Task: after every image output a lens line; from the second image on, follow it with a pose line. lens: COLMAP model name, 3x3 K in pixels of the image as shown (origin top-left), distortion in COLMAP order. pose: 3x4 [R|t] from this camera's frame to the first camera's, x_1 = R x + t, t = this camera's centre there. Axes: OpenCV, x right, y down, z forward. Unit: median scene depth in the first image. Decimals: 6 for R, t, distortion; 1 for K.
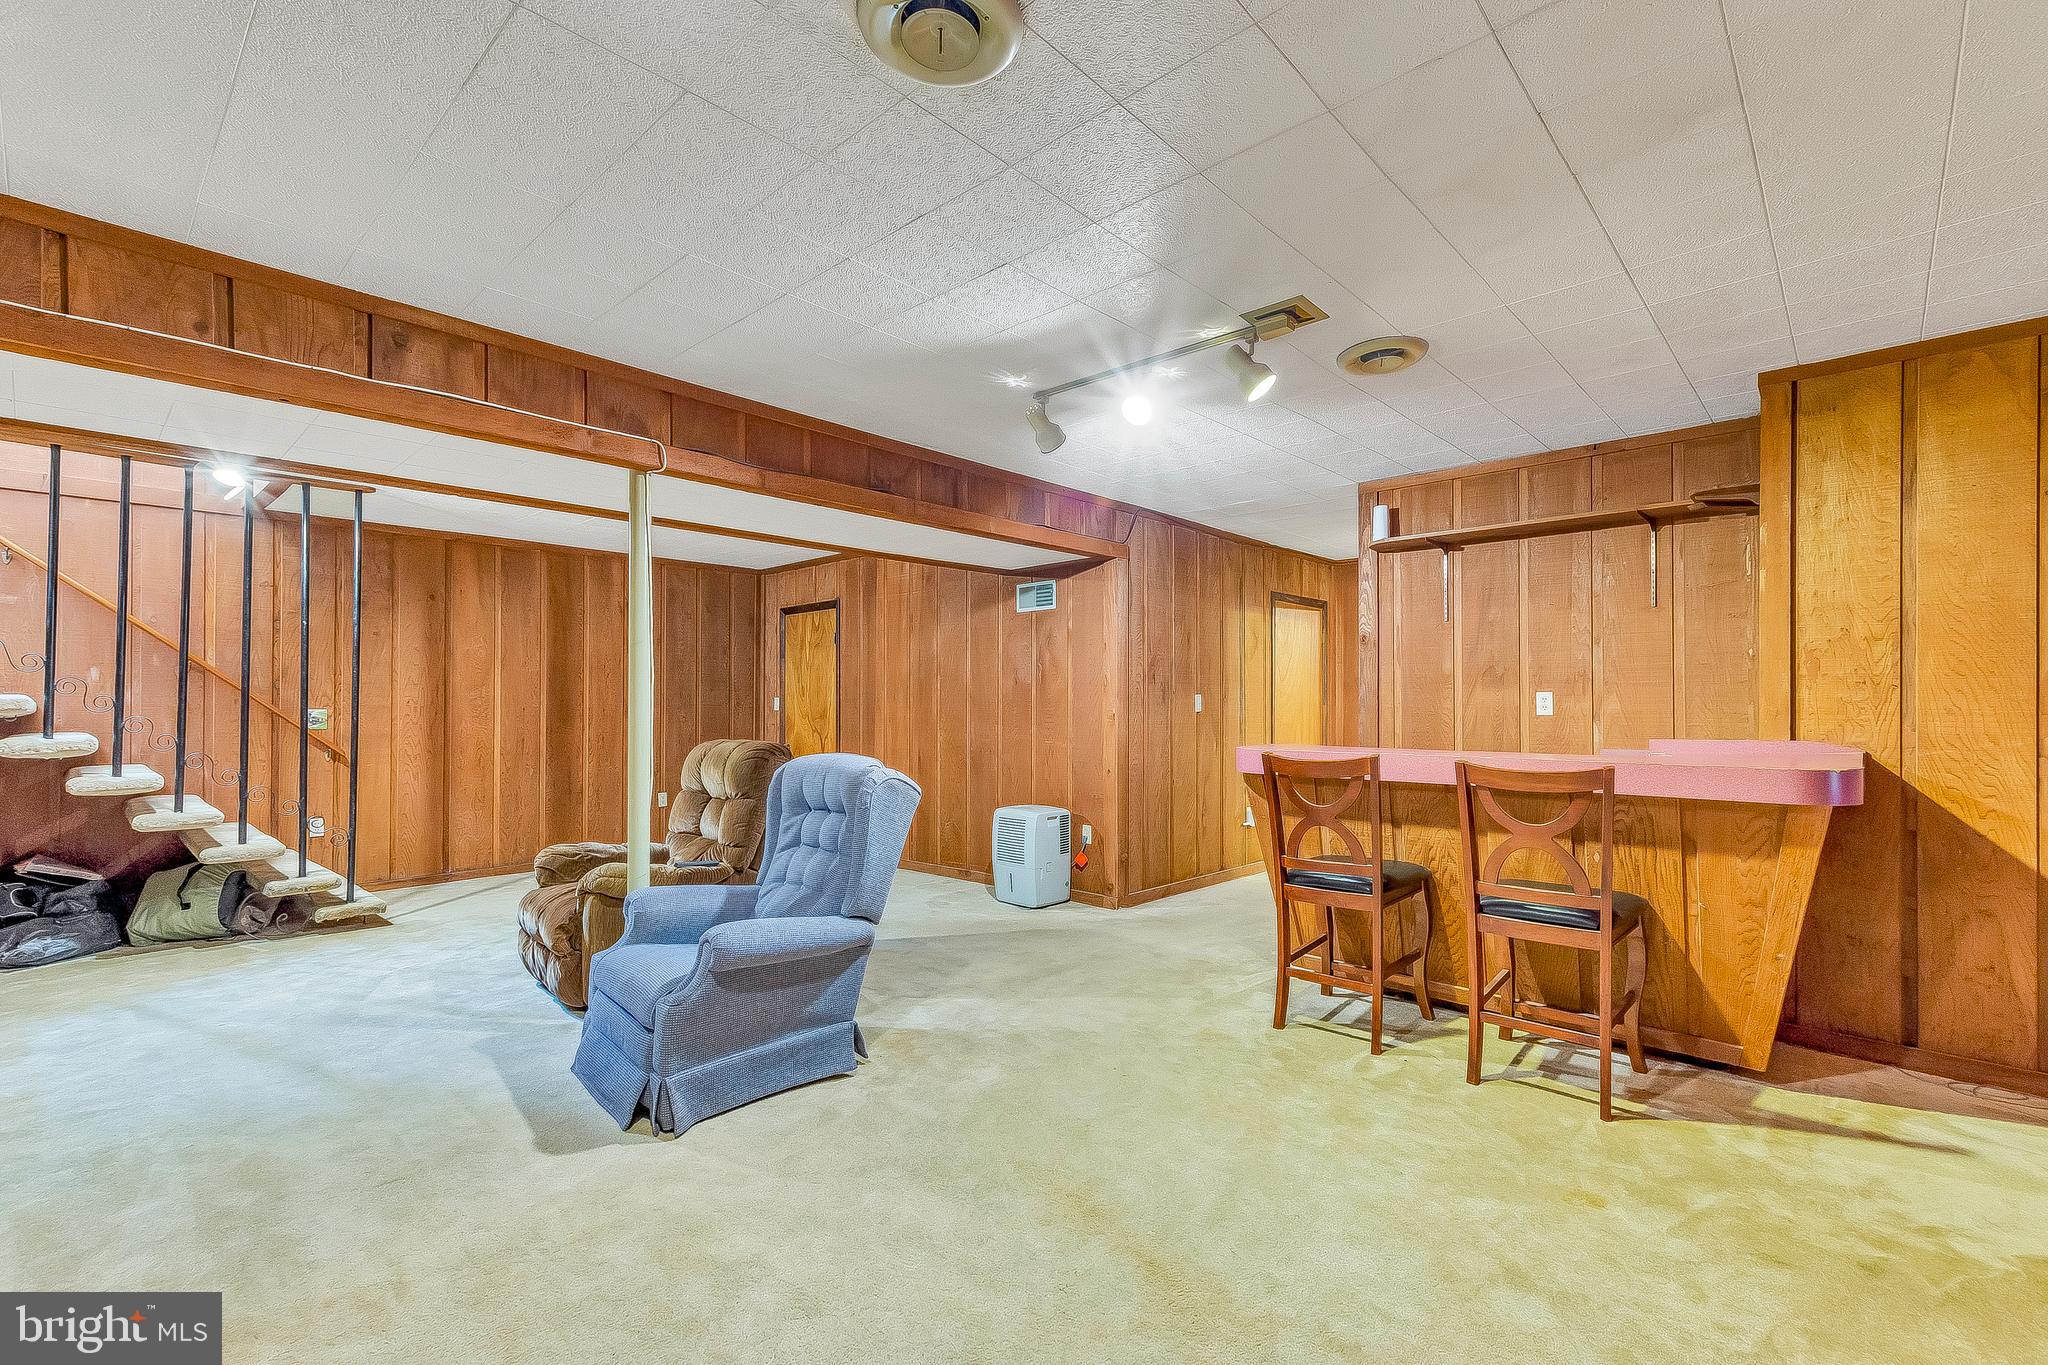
lens RADIAL K [[911.8, 0, 1056.4], [0, 911.8, 700.0], [0, 0, 1]] dist [0.013954, -0.001948]
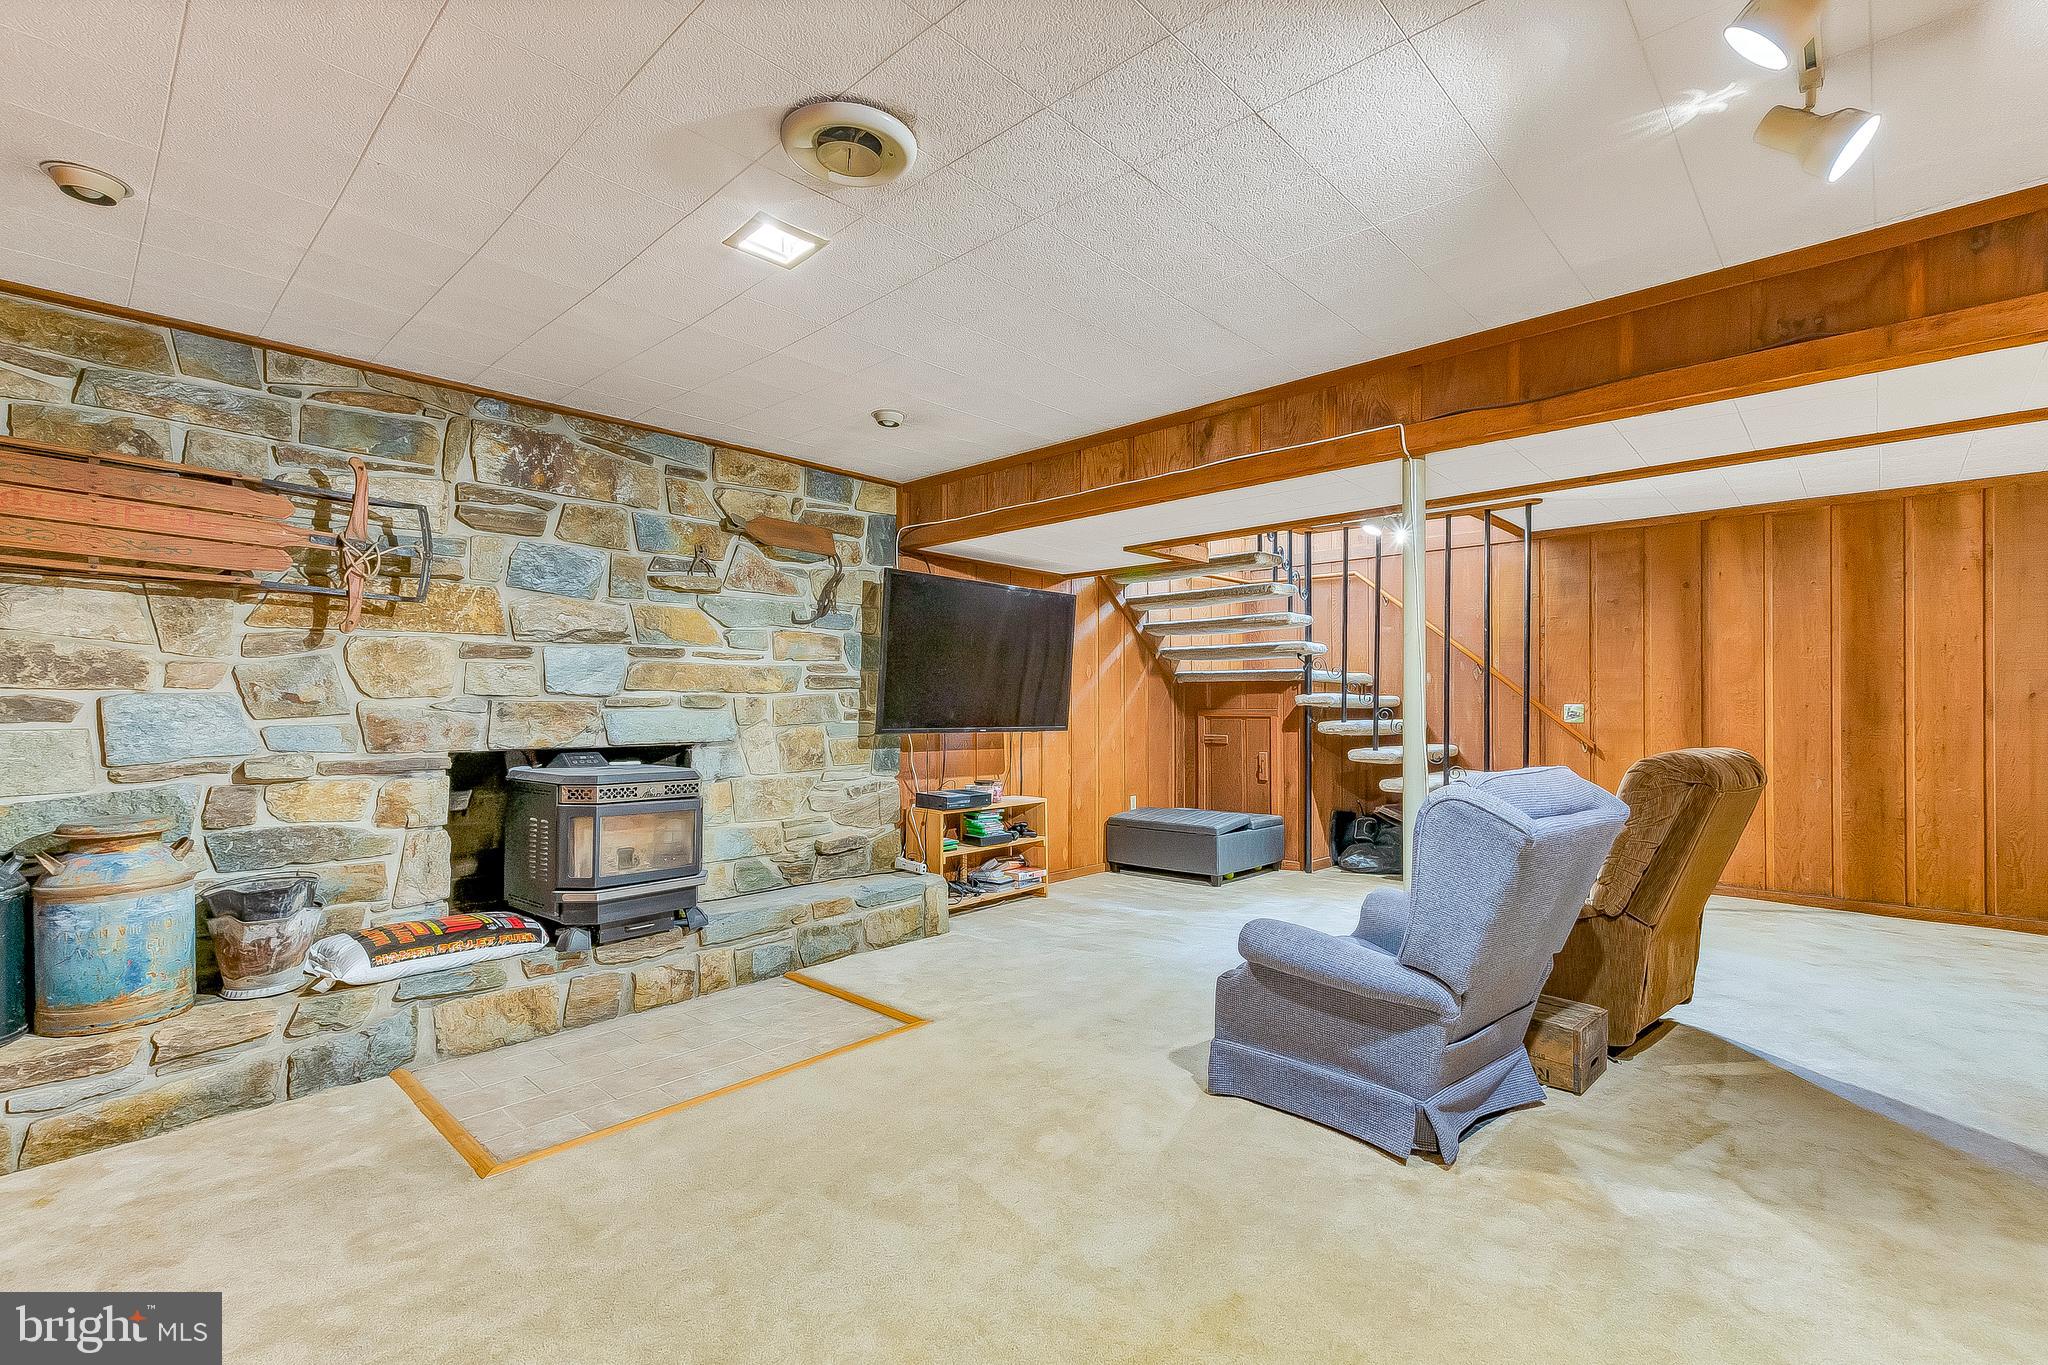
lens RADIAL K [[911.8, 0, 992.7], [0, 911.8, 695.2], [0, 0, 1]] dist [0.013954, -0.001948]
pose [[-0.046129, -0.006504, -0.998914, 0.357826], [0.005030, 0.999965, -0.006743, 0.003671], [0.998923, -0.005336, -0.046095, 0.412019]]
